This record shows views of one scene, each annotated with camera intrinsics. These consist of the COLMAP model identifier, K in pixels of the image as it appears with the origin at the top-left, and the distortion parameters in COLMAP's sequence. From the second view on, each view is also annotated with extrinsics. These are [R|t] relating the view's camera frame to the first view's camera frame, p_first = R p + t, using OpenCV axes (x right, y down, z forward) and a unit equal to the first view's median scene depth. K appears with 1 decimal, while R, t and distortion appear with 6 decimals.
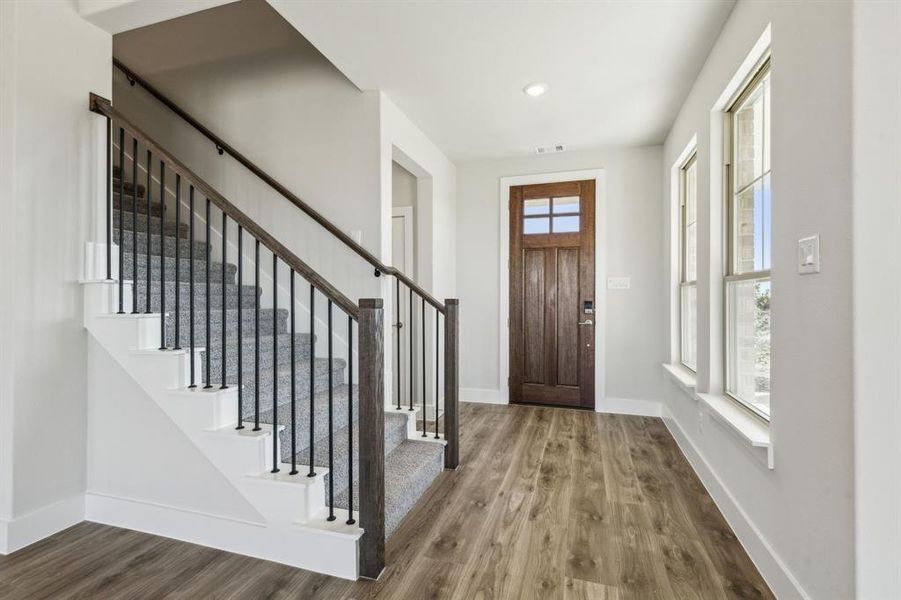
lens RADIAL K [[411.4, 0, 451.7], [0, 411.4, 298.1], [0, 0, 1]] dist [0.011545, -0.001464]
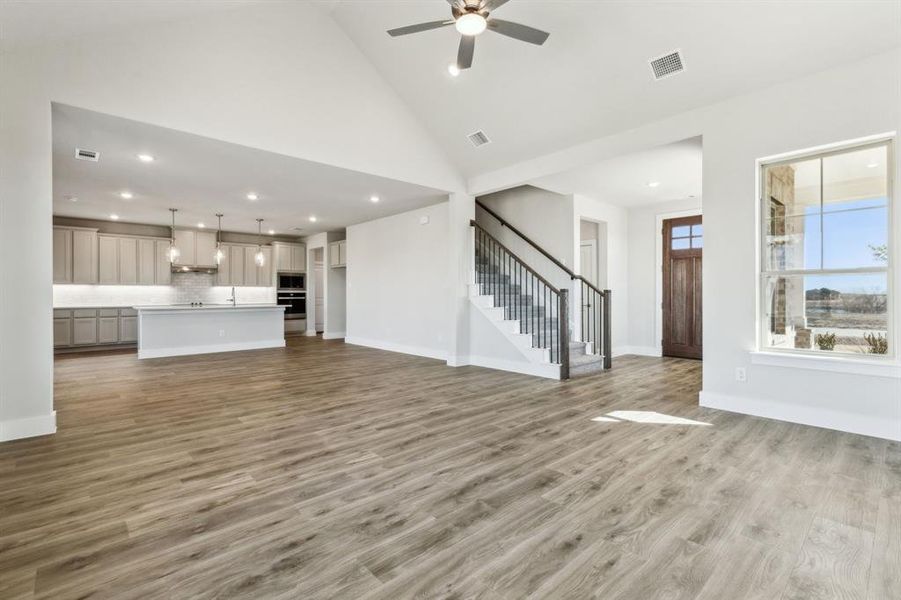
lens RADIAL K [[411.4, 0, 451.8], [0, 411.4, 296.0], [0, 0, 1]] dist [0.011545, -0.001464]
pose [[0.865221, -0.000163, -0.501390, 0.356092], [0.001573, 0.999996, 0.002390, 0.026118], [0.501387, -0.002857, 0.865218, -1.191899]]
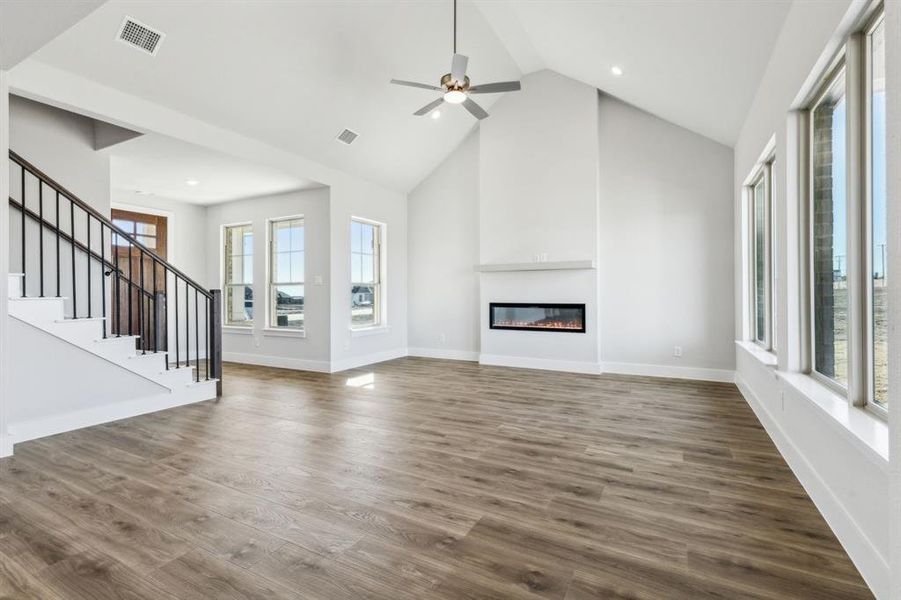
lens RADIAL K [[411.4, 0, 448.3], [0, 411.4, 297.8], [0, 0, 1]] dist [0.011545, -0.001464]
pose [[0.198442, -0.003669, 0.980106, -1.434767], [0.000880, 0.999993, 0.003565, 0.026865], [-0.980112, 0.000155, 0.198444, -0.548863]]
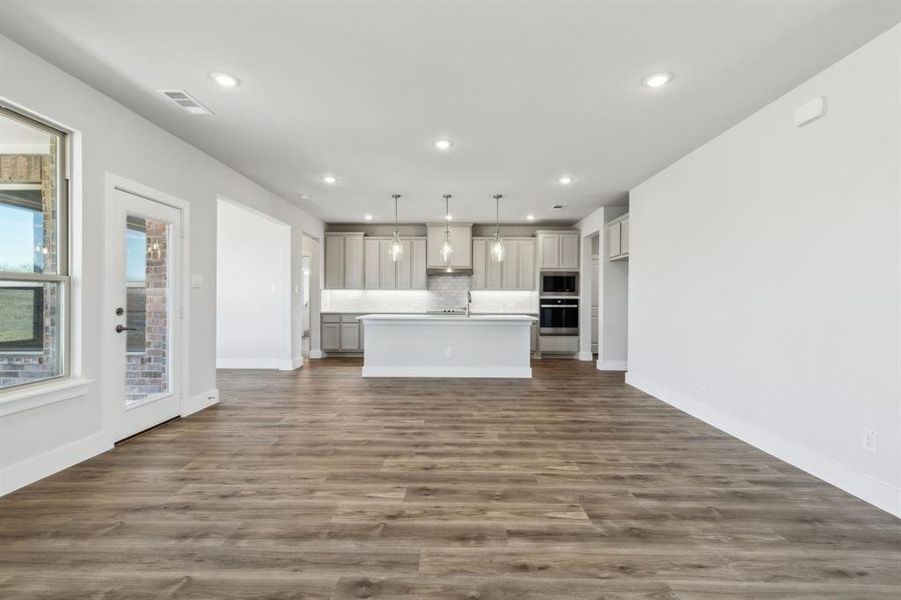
lens RADIAL K [[411.4, 0, 452.7], [0, 411.4, 303.2], [0, 0, 1]] dist [0.011545, -0.001464]
pose [[0.296193, 0.013964, -0.955026, -0.353595], [-0.006314, 0.999900, 0.012662, 0.003679], [0.955107, 0.002280, 0.296252, -0.195833]]
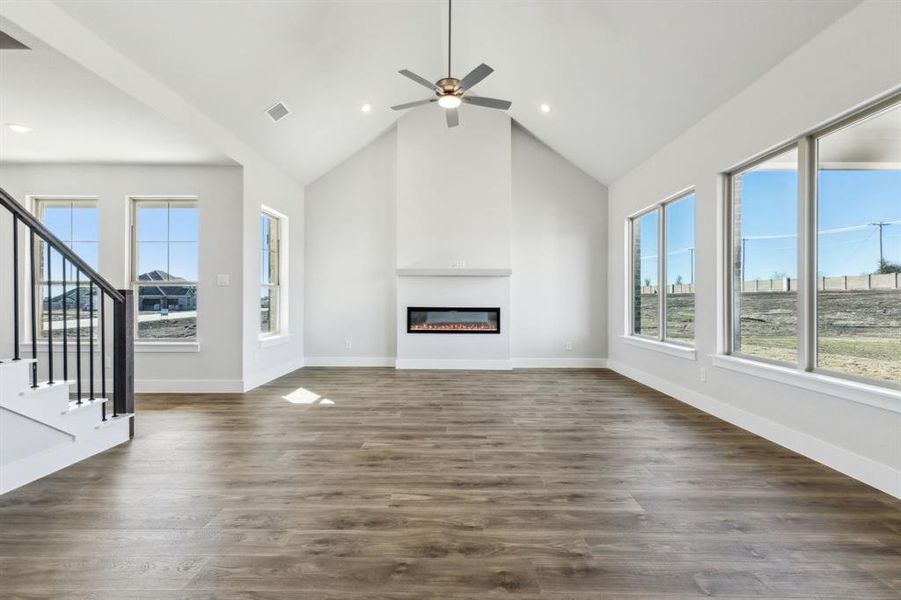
lens RADIAL K [[411.4, 0, 448.2], [0, 411.4, 301.4], [0, 0, 1]] dist [0.011545, -0.001464]
pose [[-0.284136, -0.002408, 0.958781, -1.406151], [-0.003961, 0.999991, 0.001338, 0.028226], [-0.958776, -0.003418, -0.284143, 0.085632]]
